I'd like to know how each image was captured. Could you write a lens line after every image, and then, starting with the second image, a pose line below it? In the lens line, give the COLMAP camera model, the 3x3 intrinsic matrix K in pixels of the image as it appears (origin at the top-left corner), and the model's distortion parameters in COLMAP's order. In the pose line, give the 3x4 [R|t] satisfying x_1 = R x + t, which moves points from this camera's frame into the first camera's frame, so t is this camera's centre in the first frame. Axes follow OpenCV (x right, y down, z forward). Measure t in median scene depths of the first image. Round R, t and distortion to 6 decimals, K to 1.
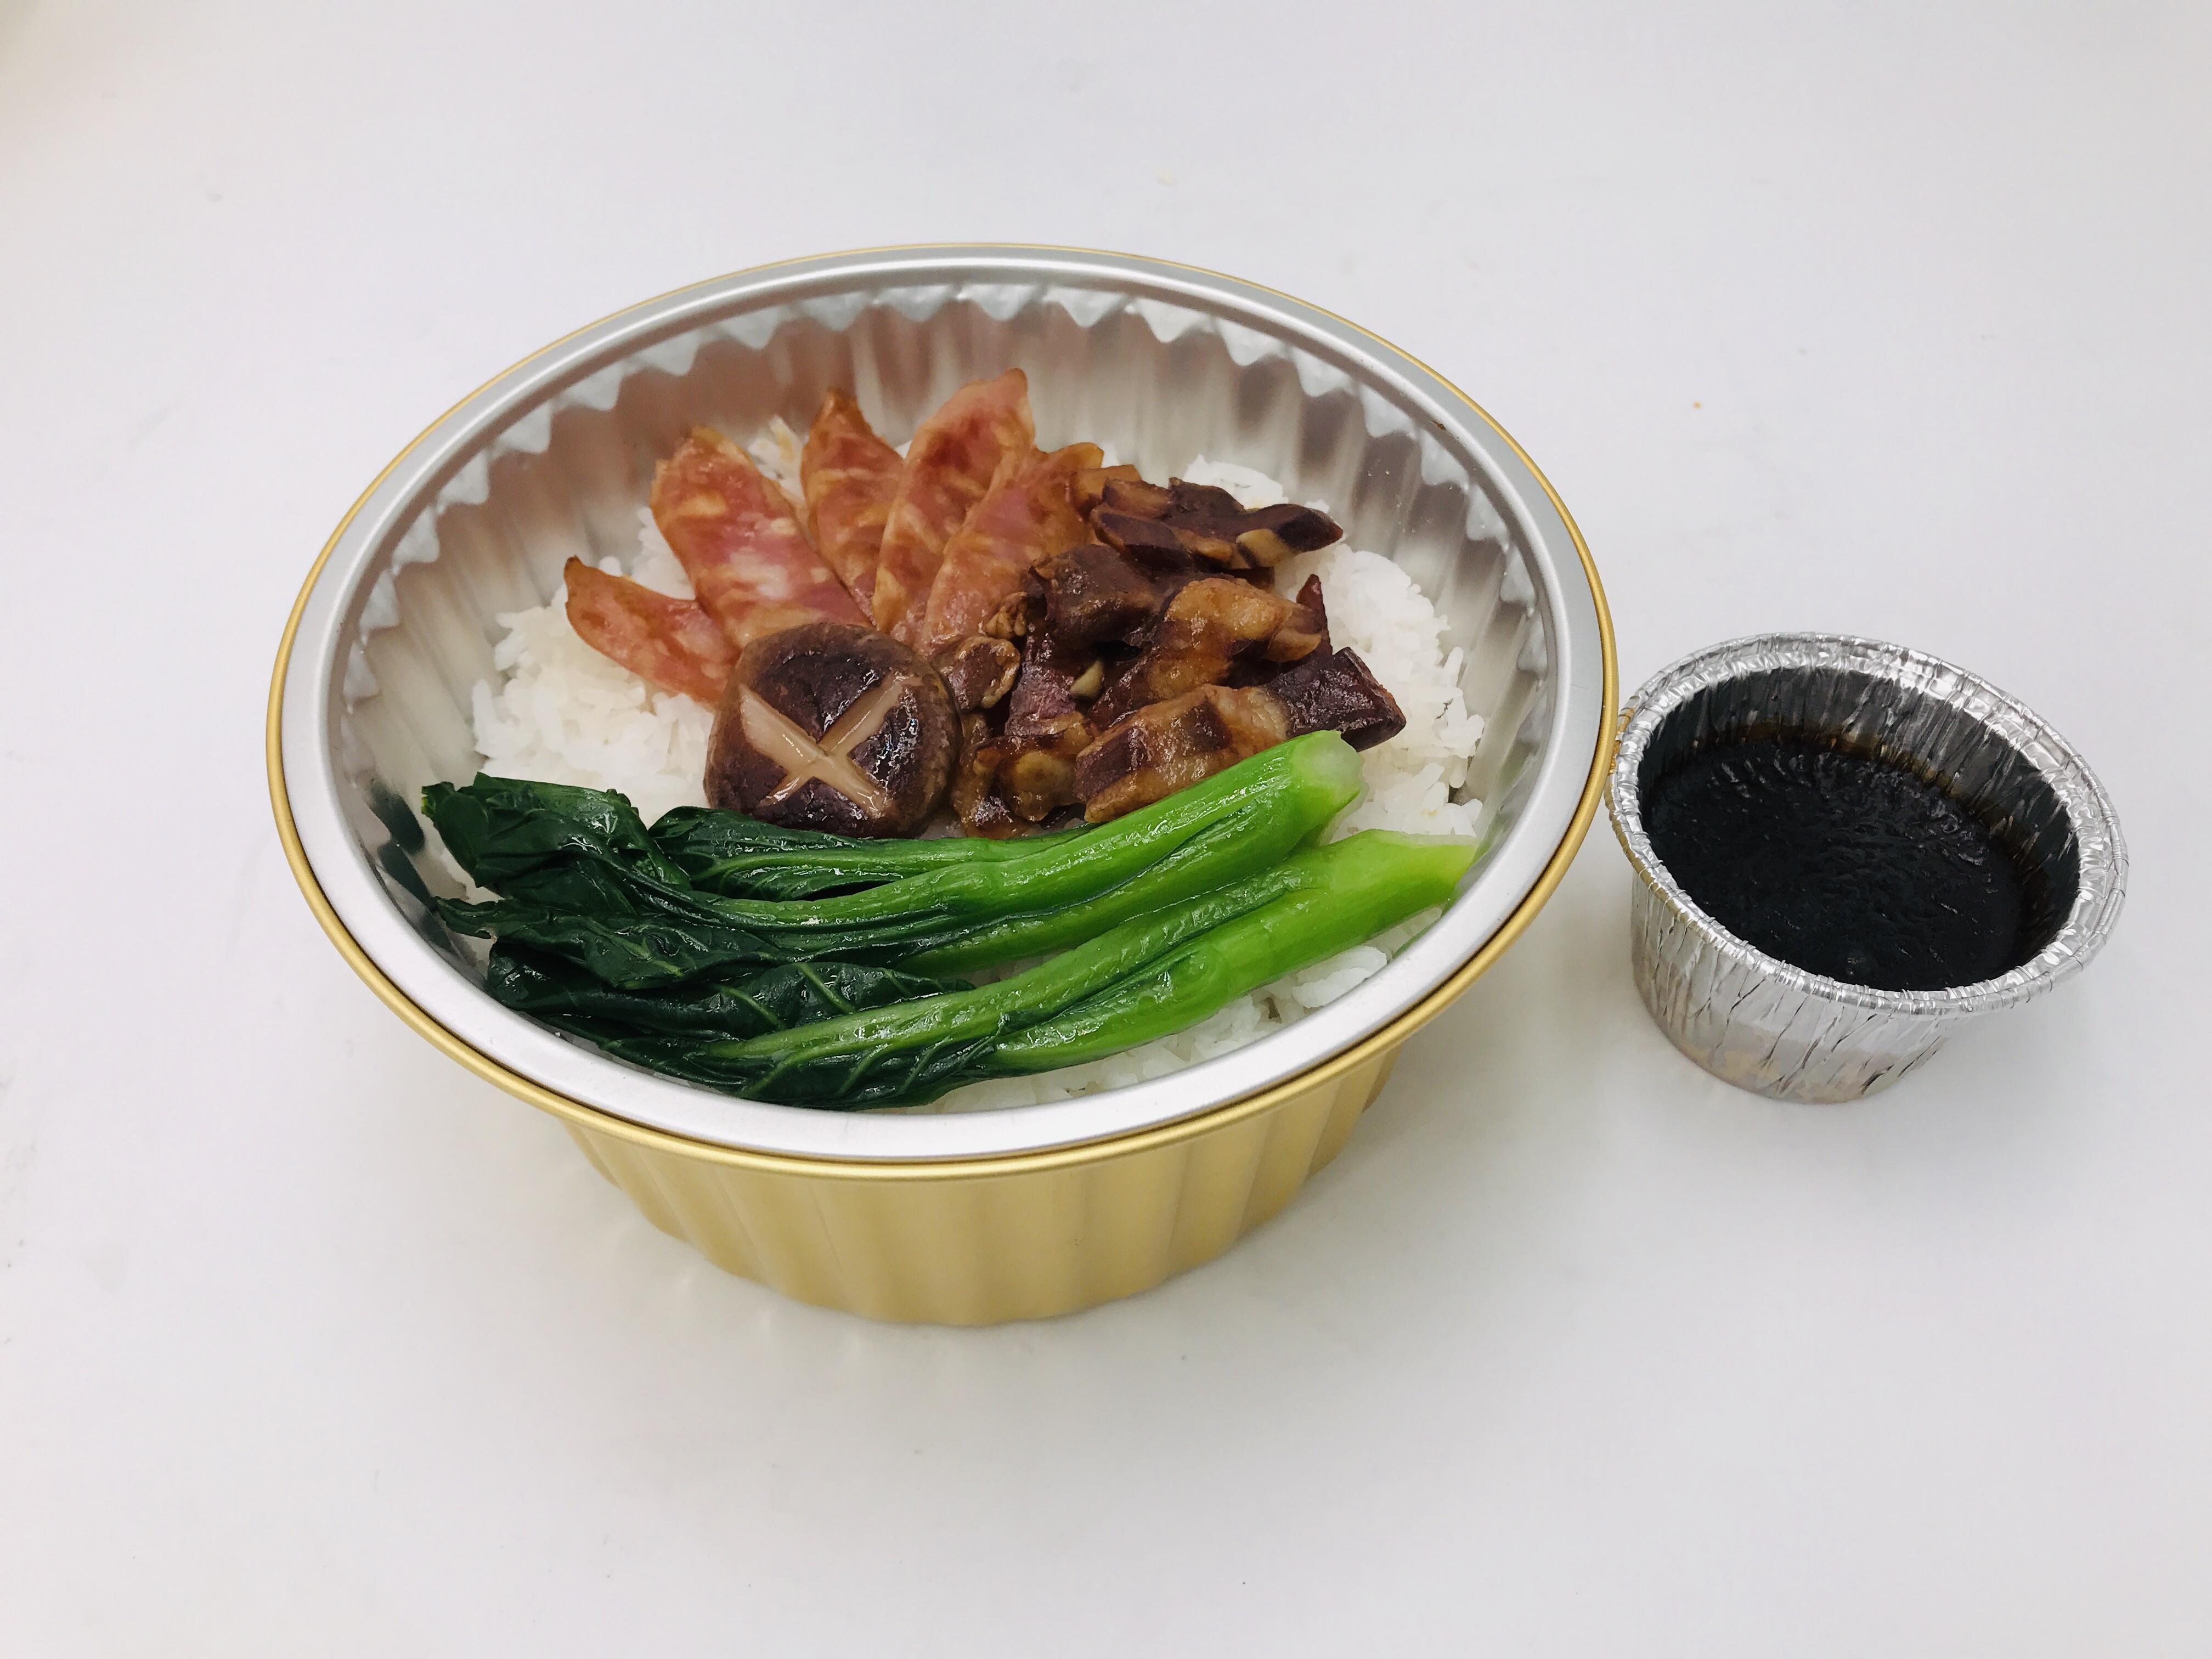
lens RADIAL K [[1895.0, 0, 1123.9], [0, 1895.0, 838.7], [0, 0, 1]] dist [-0.044216, -0.050168]
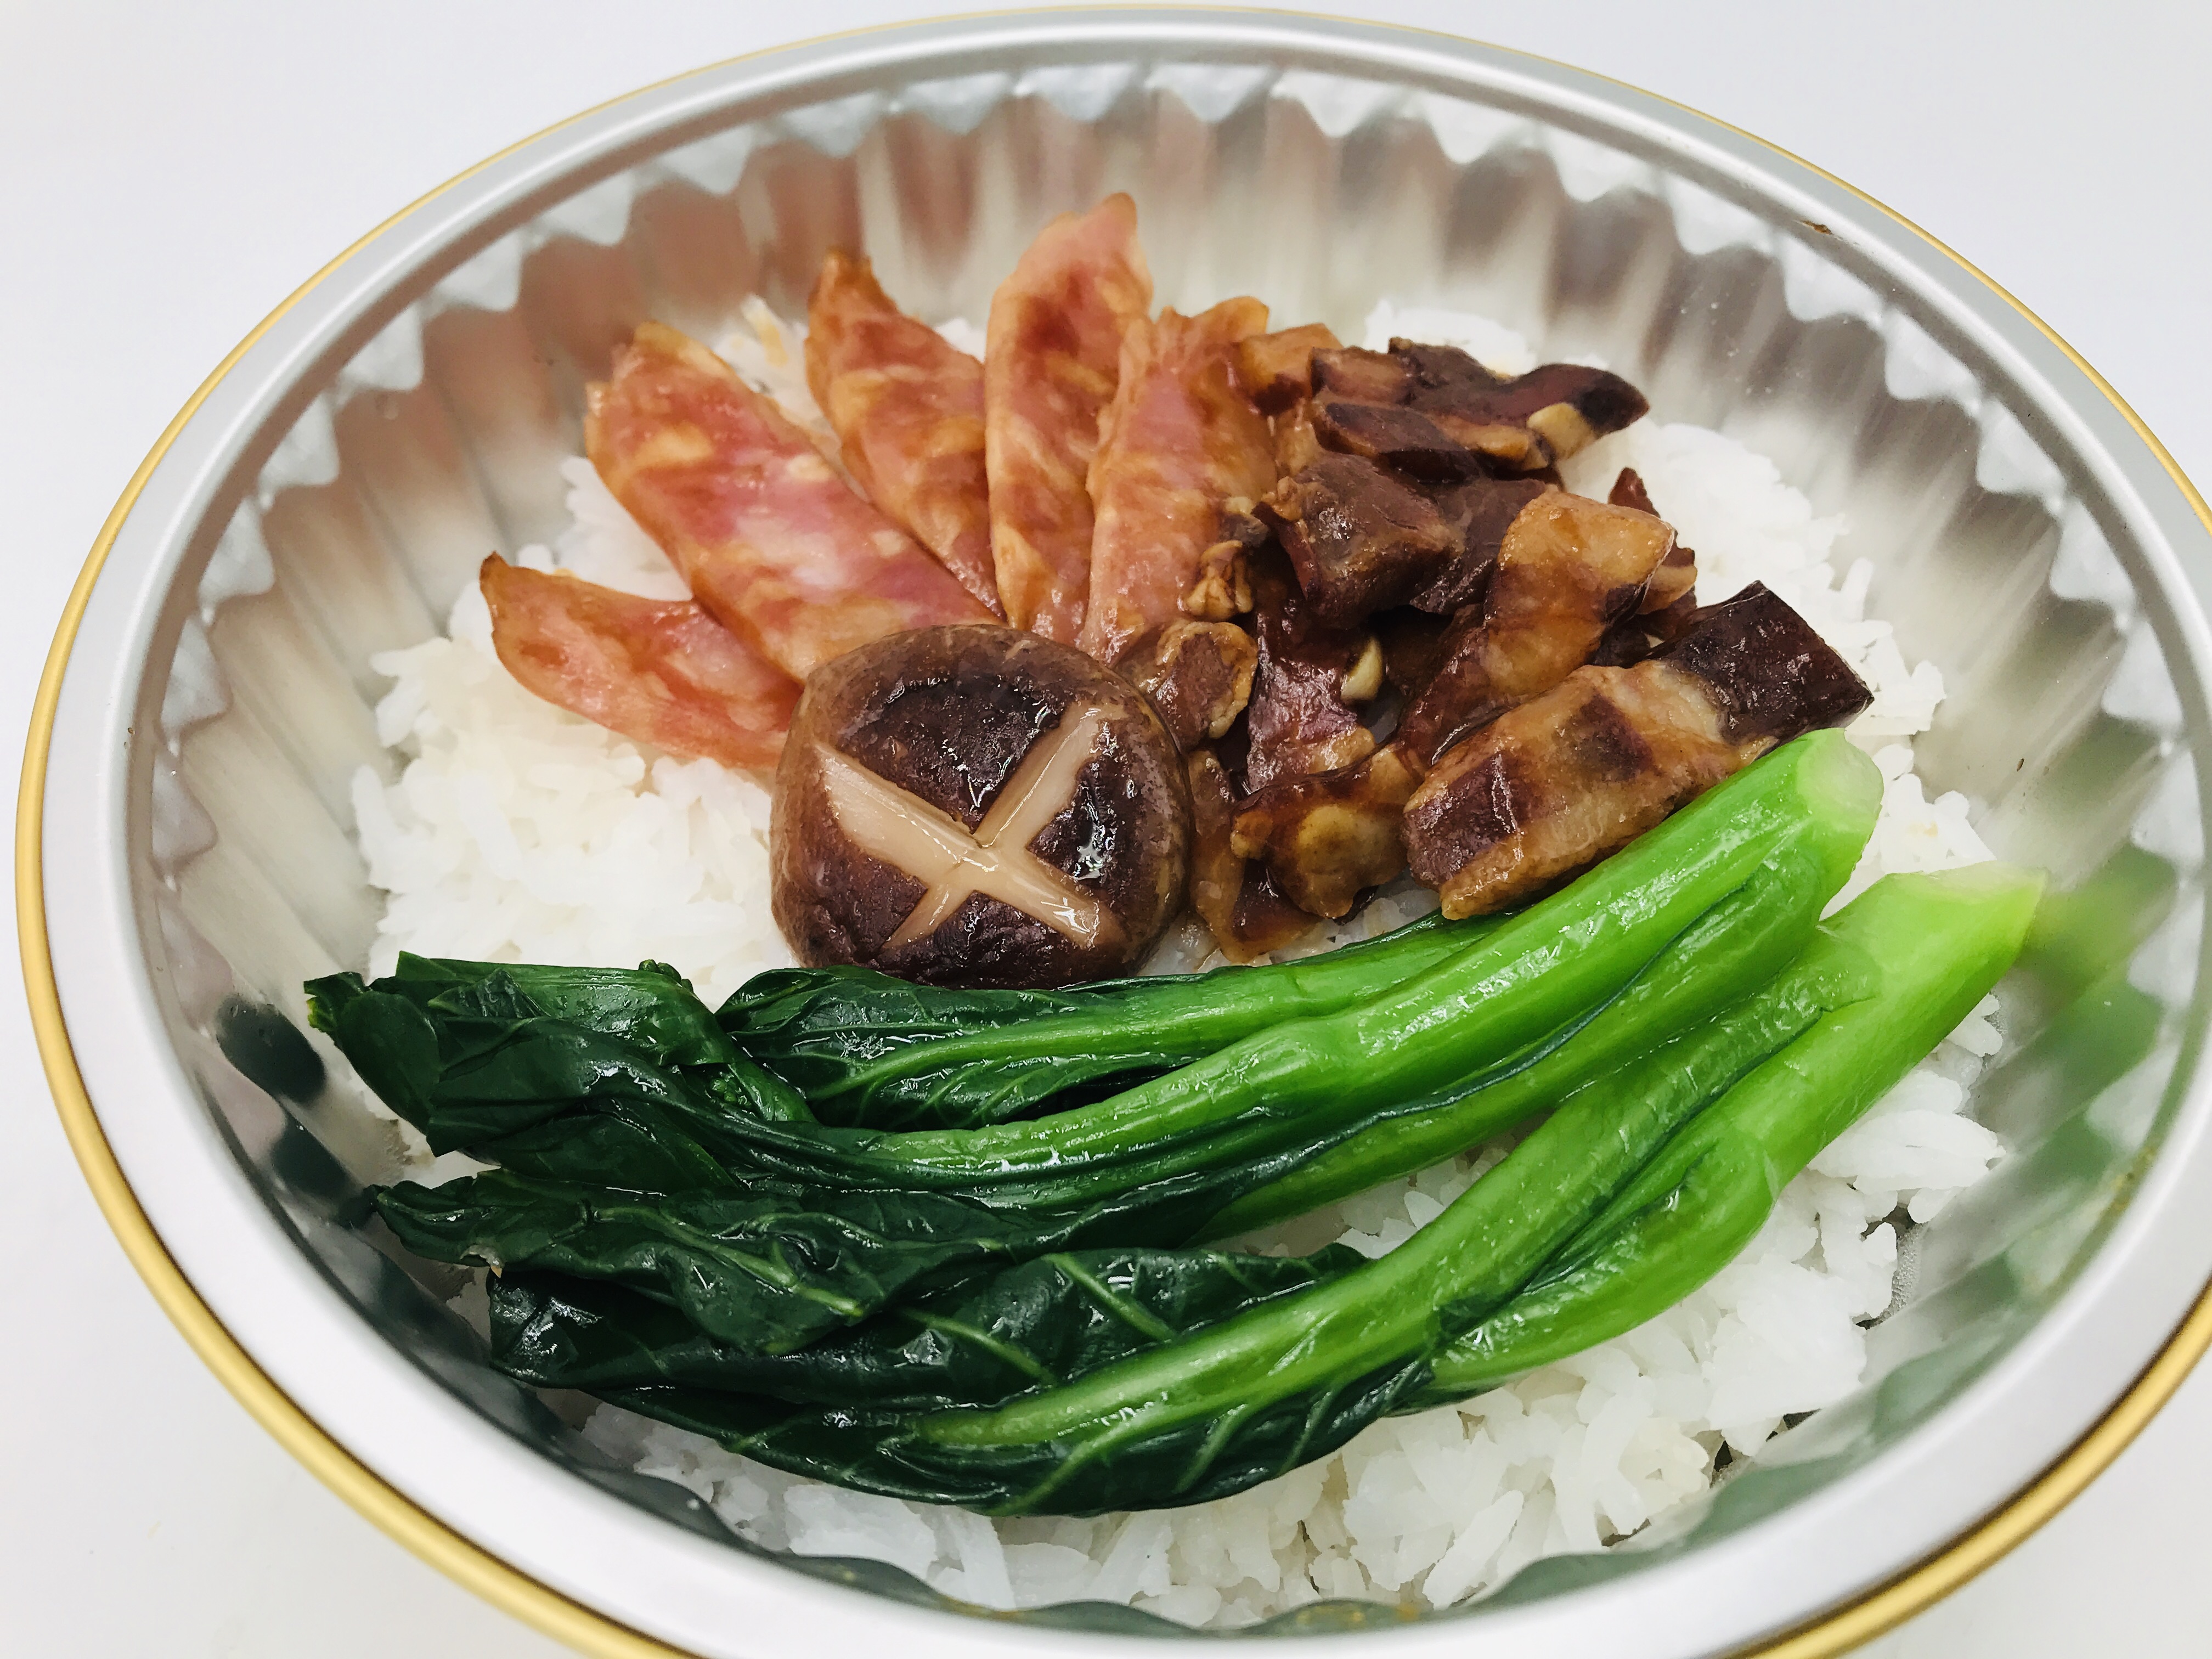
lens RADIAL K [[1895.0, 0, 1090.3], [0, 1895.0, 815.1], [0, 0, 1]] dist [-0.044216, -0.050168]
pose [[0.989268, -0.112032, 0.093796, -0.174456], [0.106354, 0.992298, 0.063506, -0.087365], [-0.100188, -0.052849, 0.993564, 0.384403]]
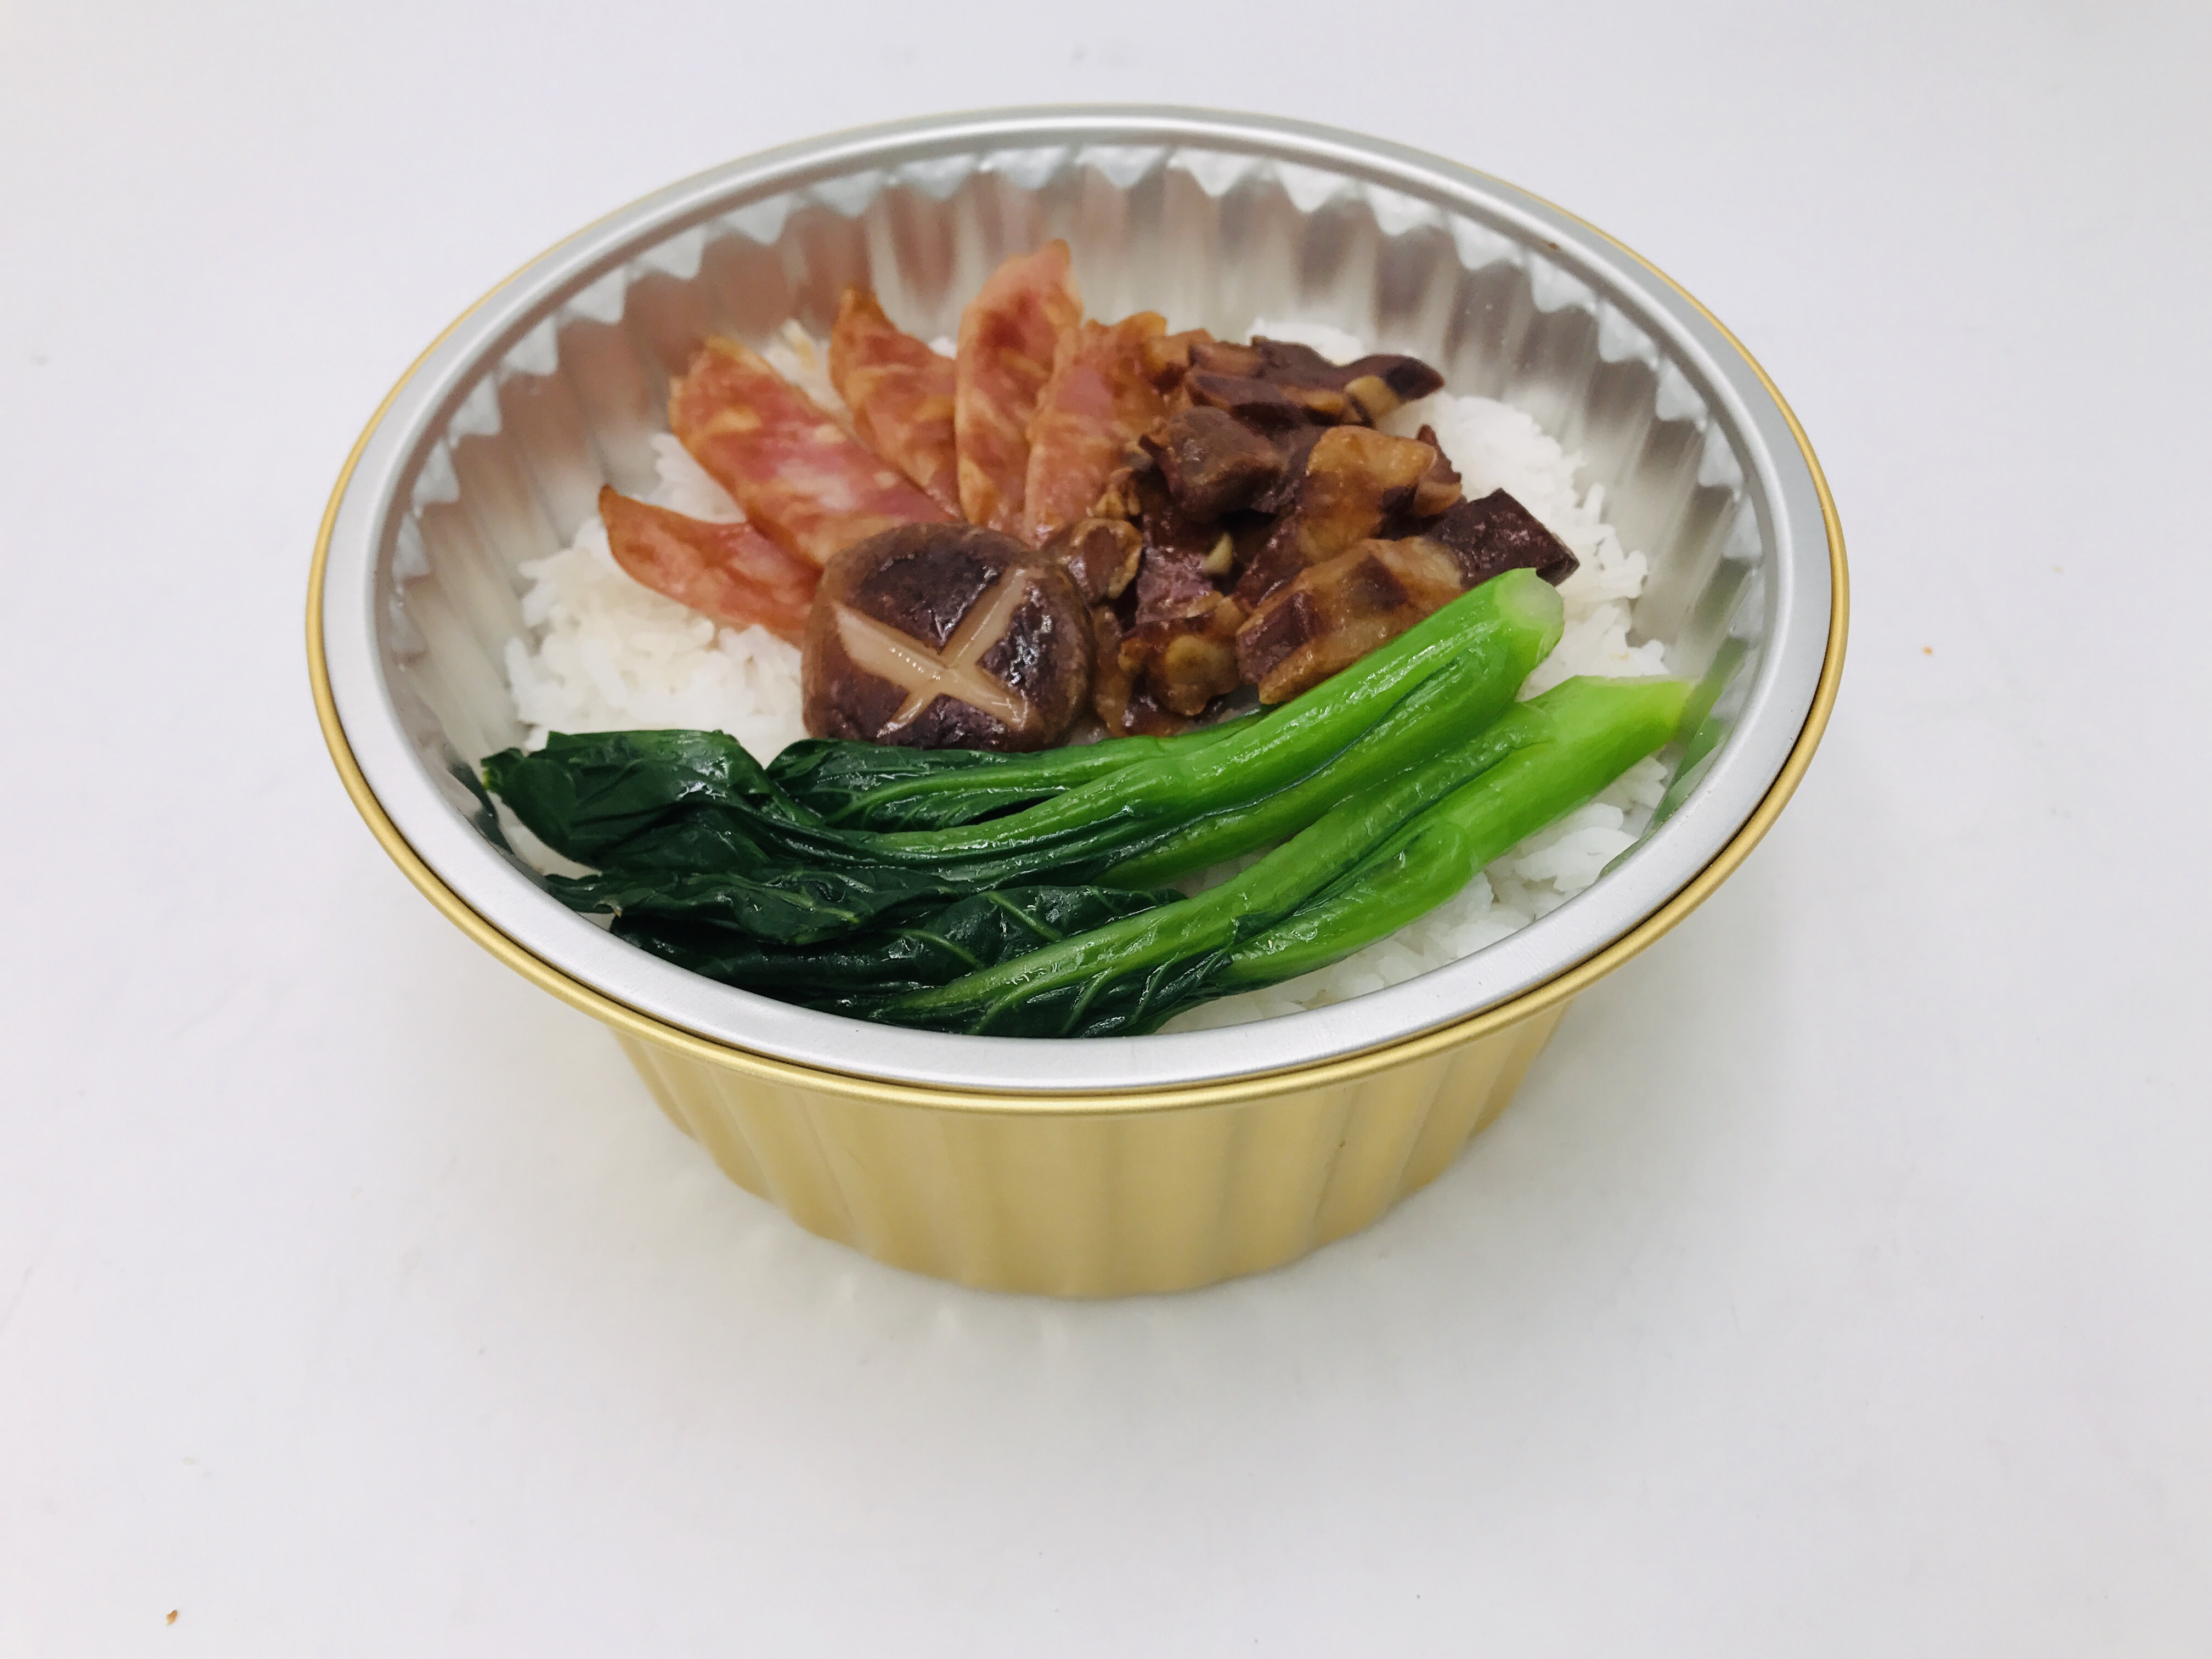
lens RADIAL K [[1895.0, 0, 1110.7], [0, 1895.0, 844.7], [0, 0, 1]] dist [-0.044216, -0.050168]
pose [[0.989307, -0.120164, 0.082656, -0.160595], [0.119889, 0.992753, 0.008298, 0.038011], [-0.083054, 0.001700, 0.996544, 0.116459]]
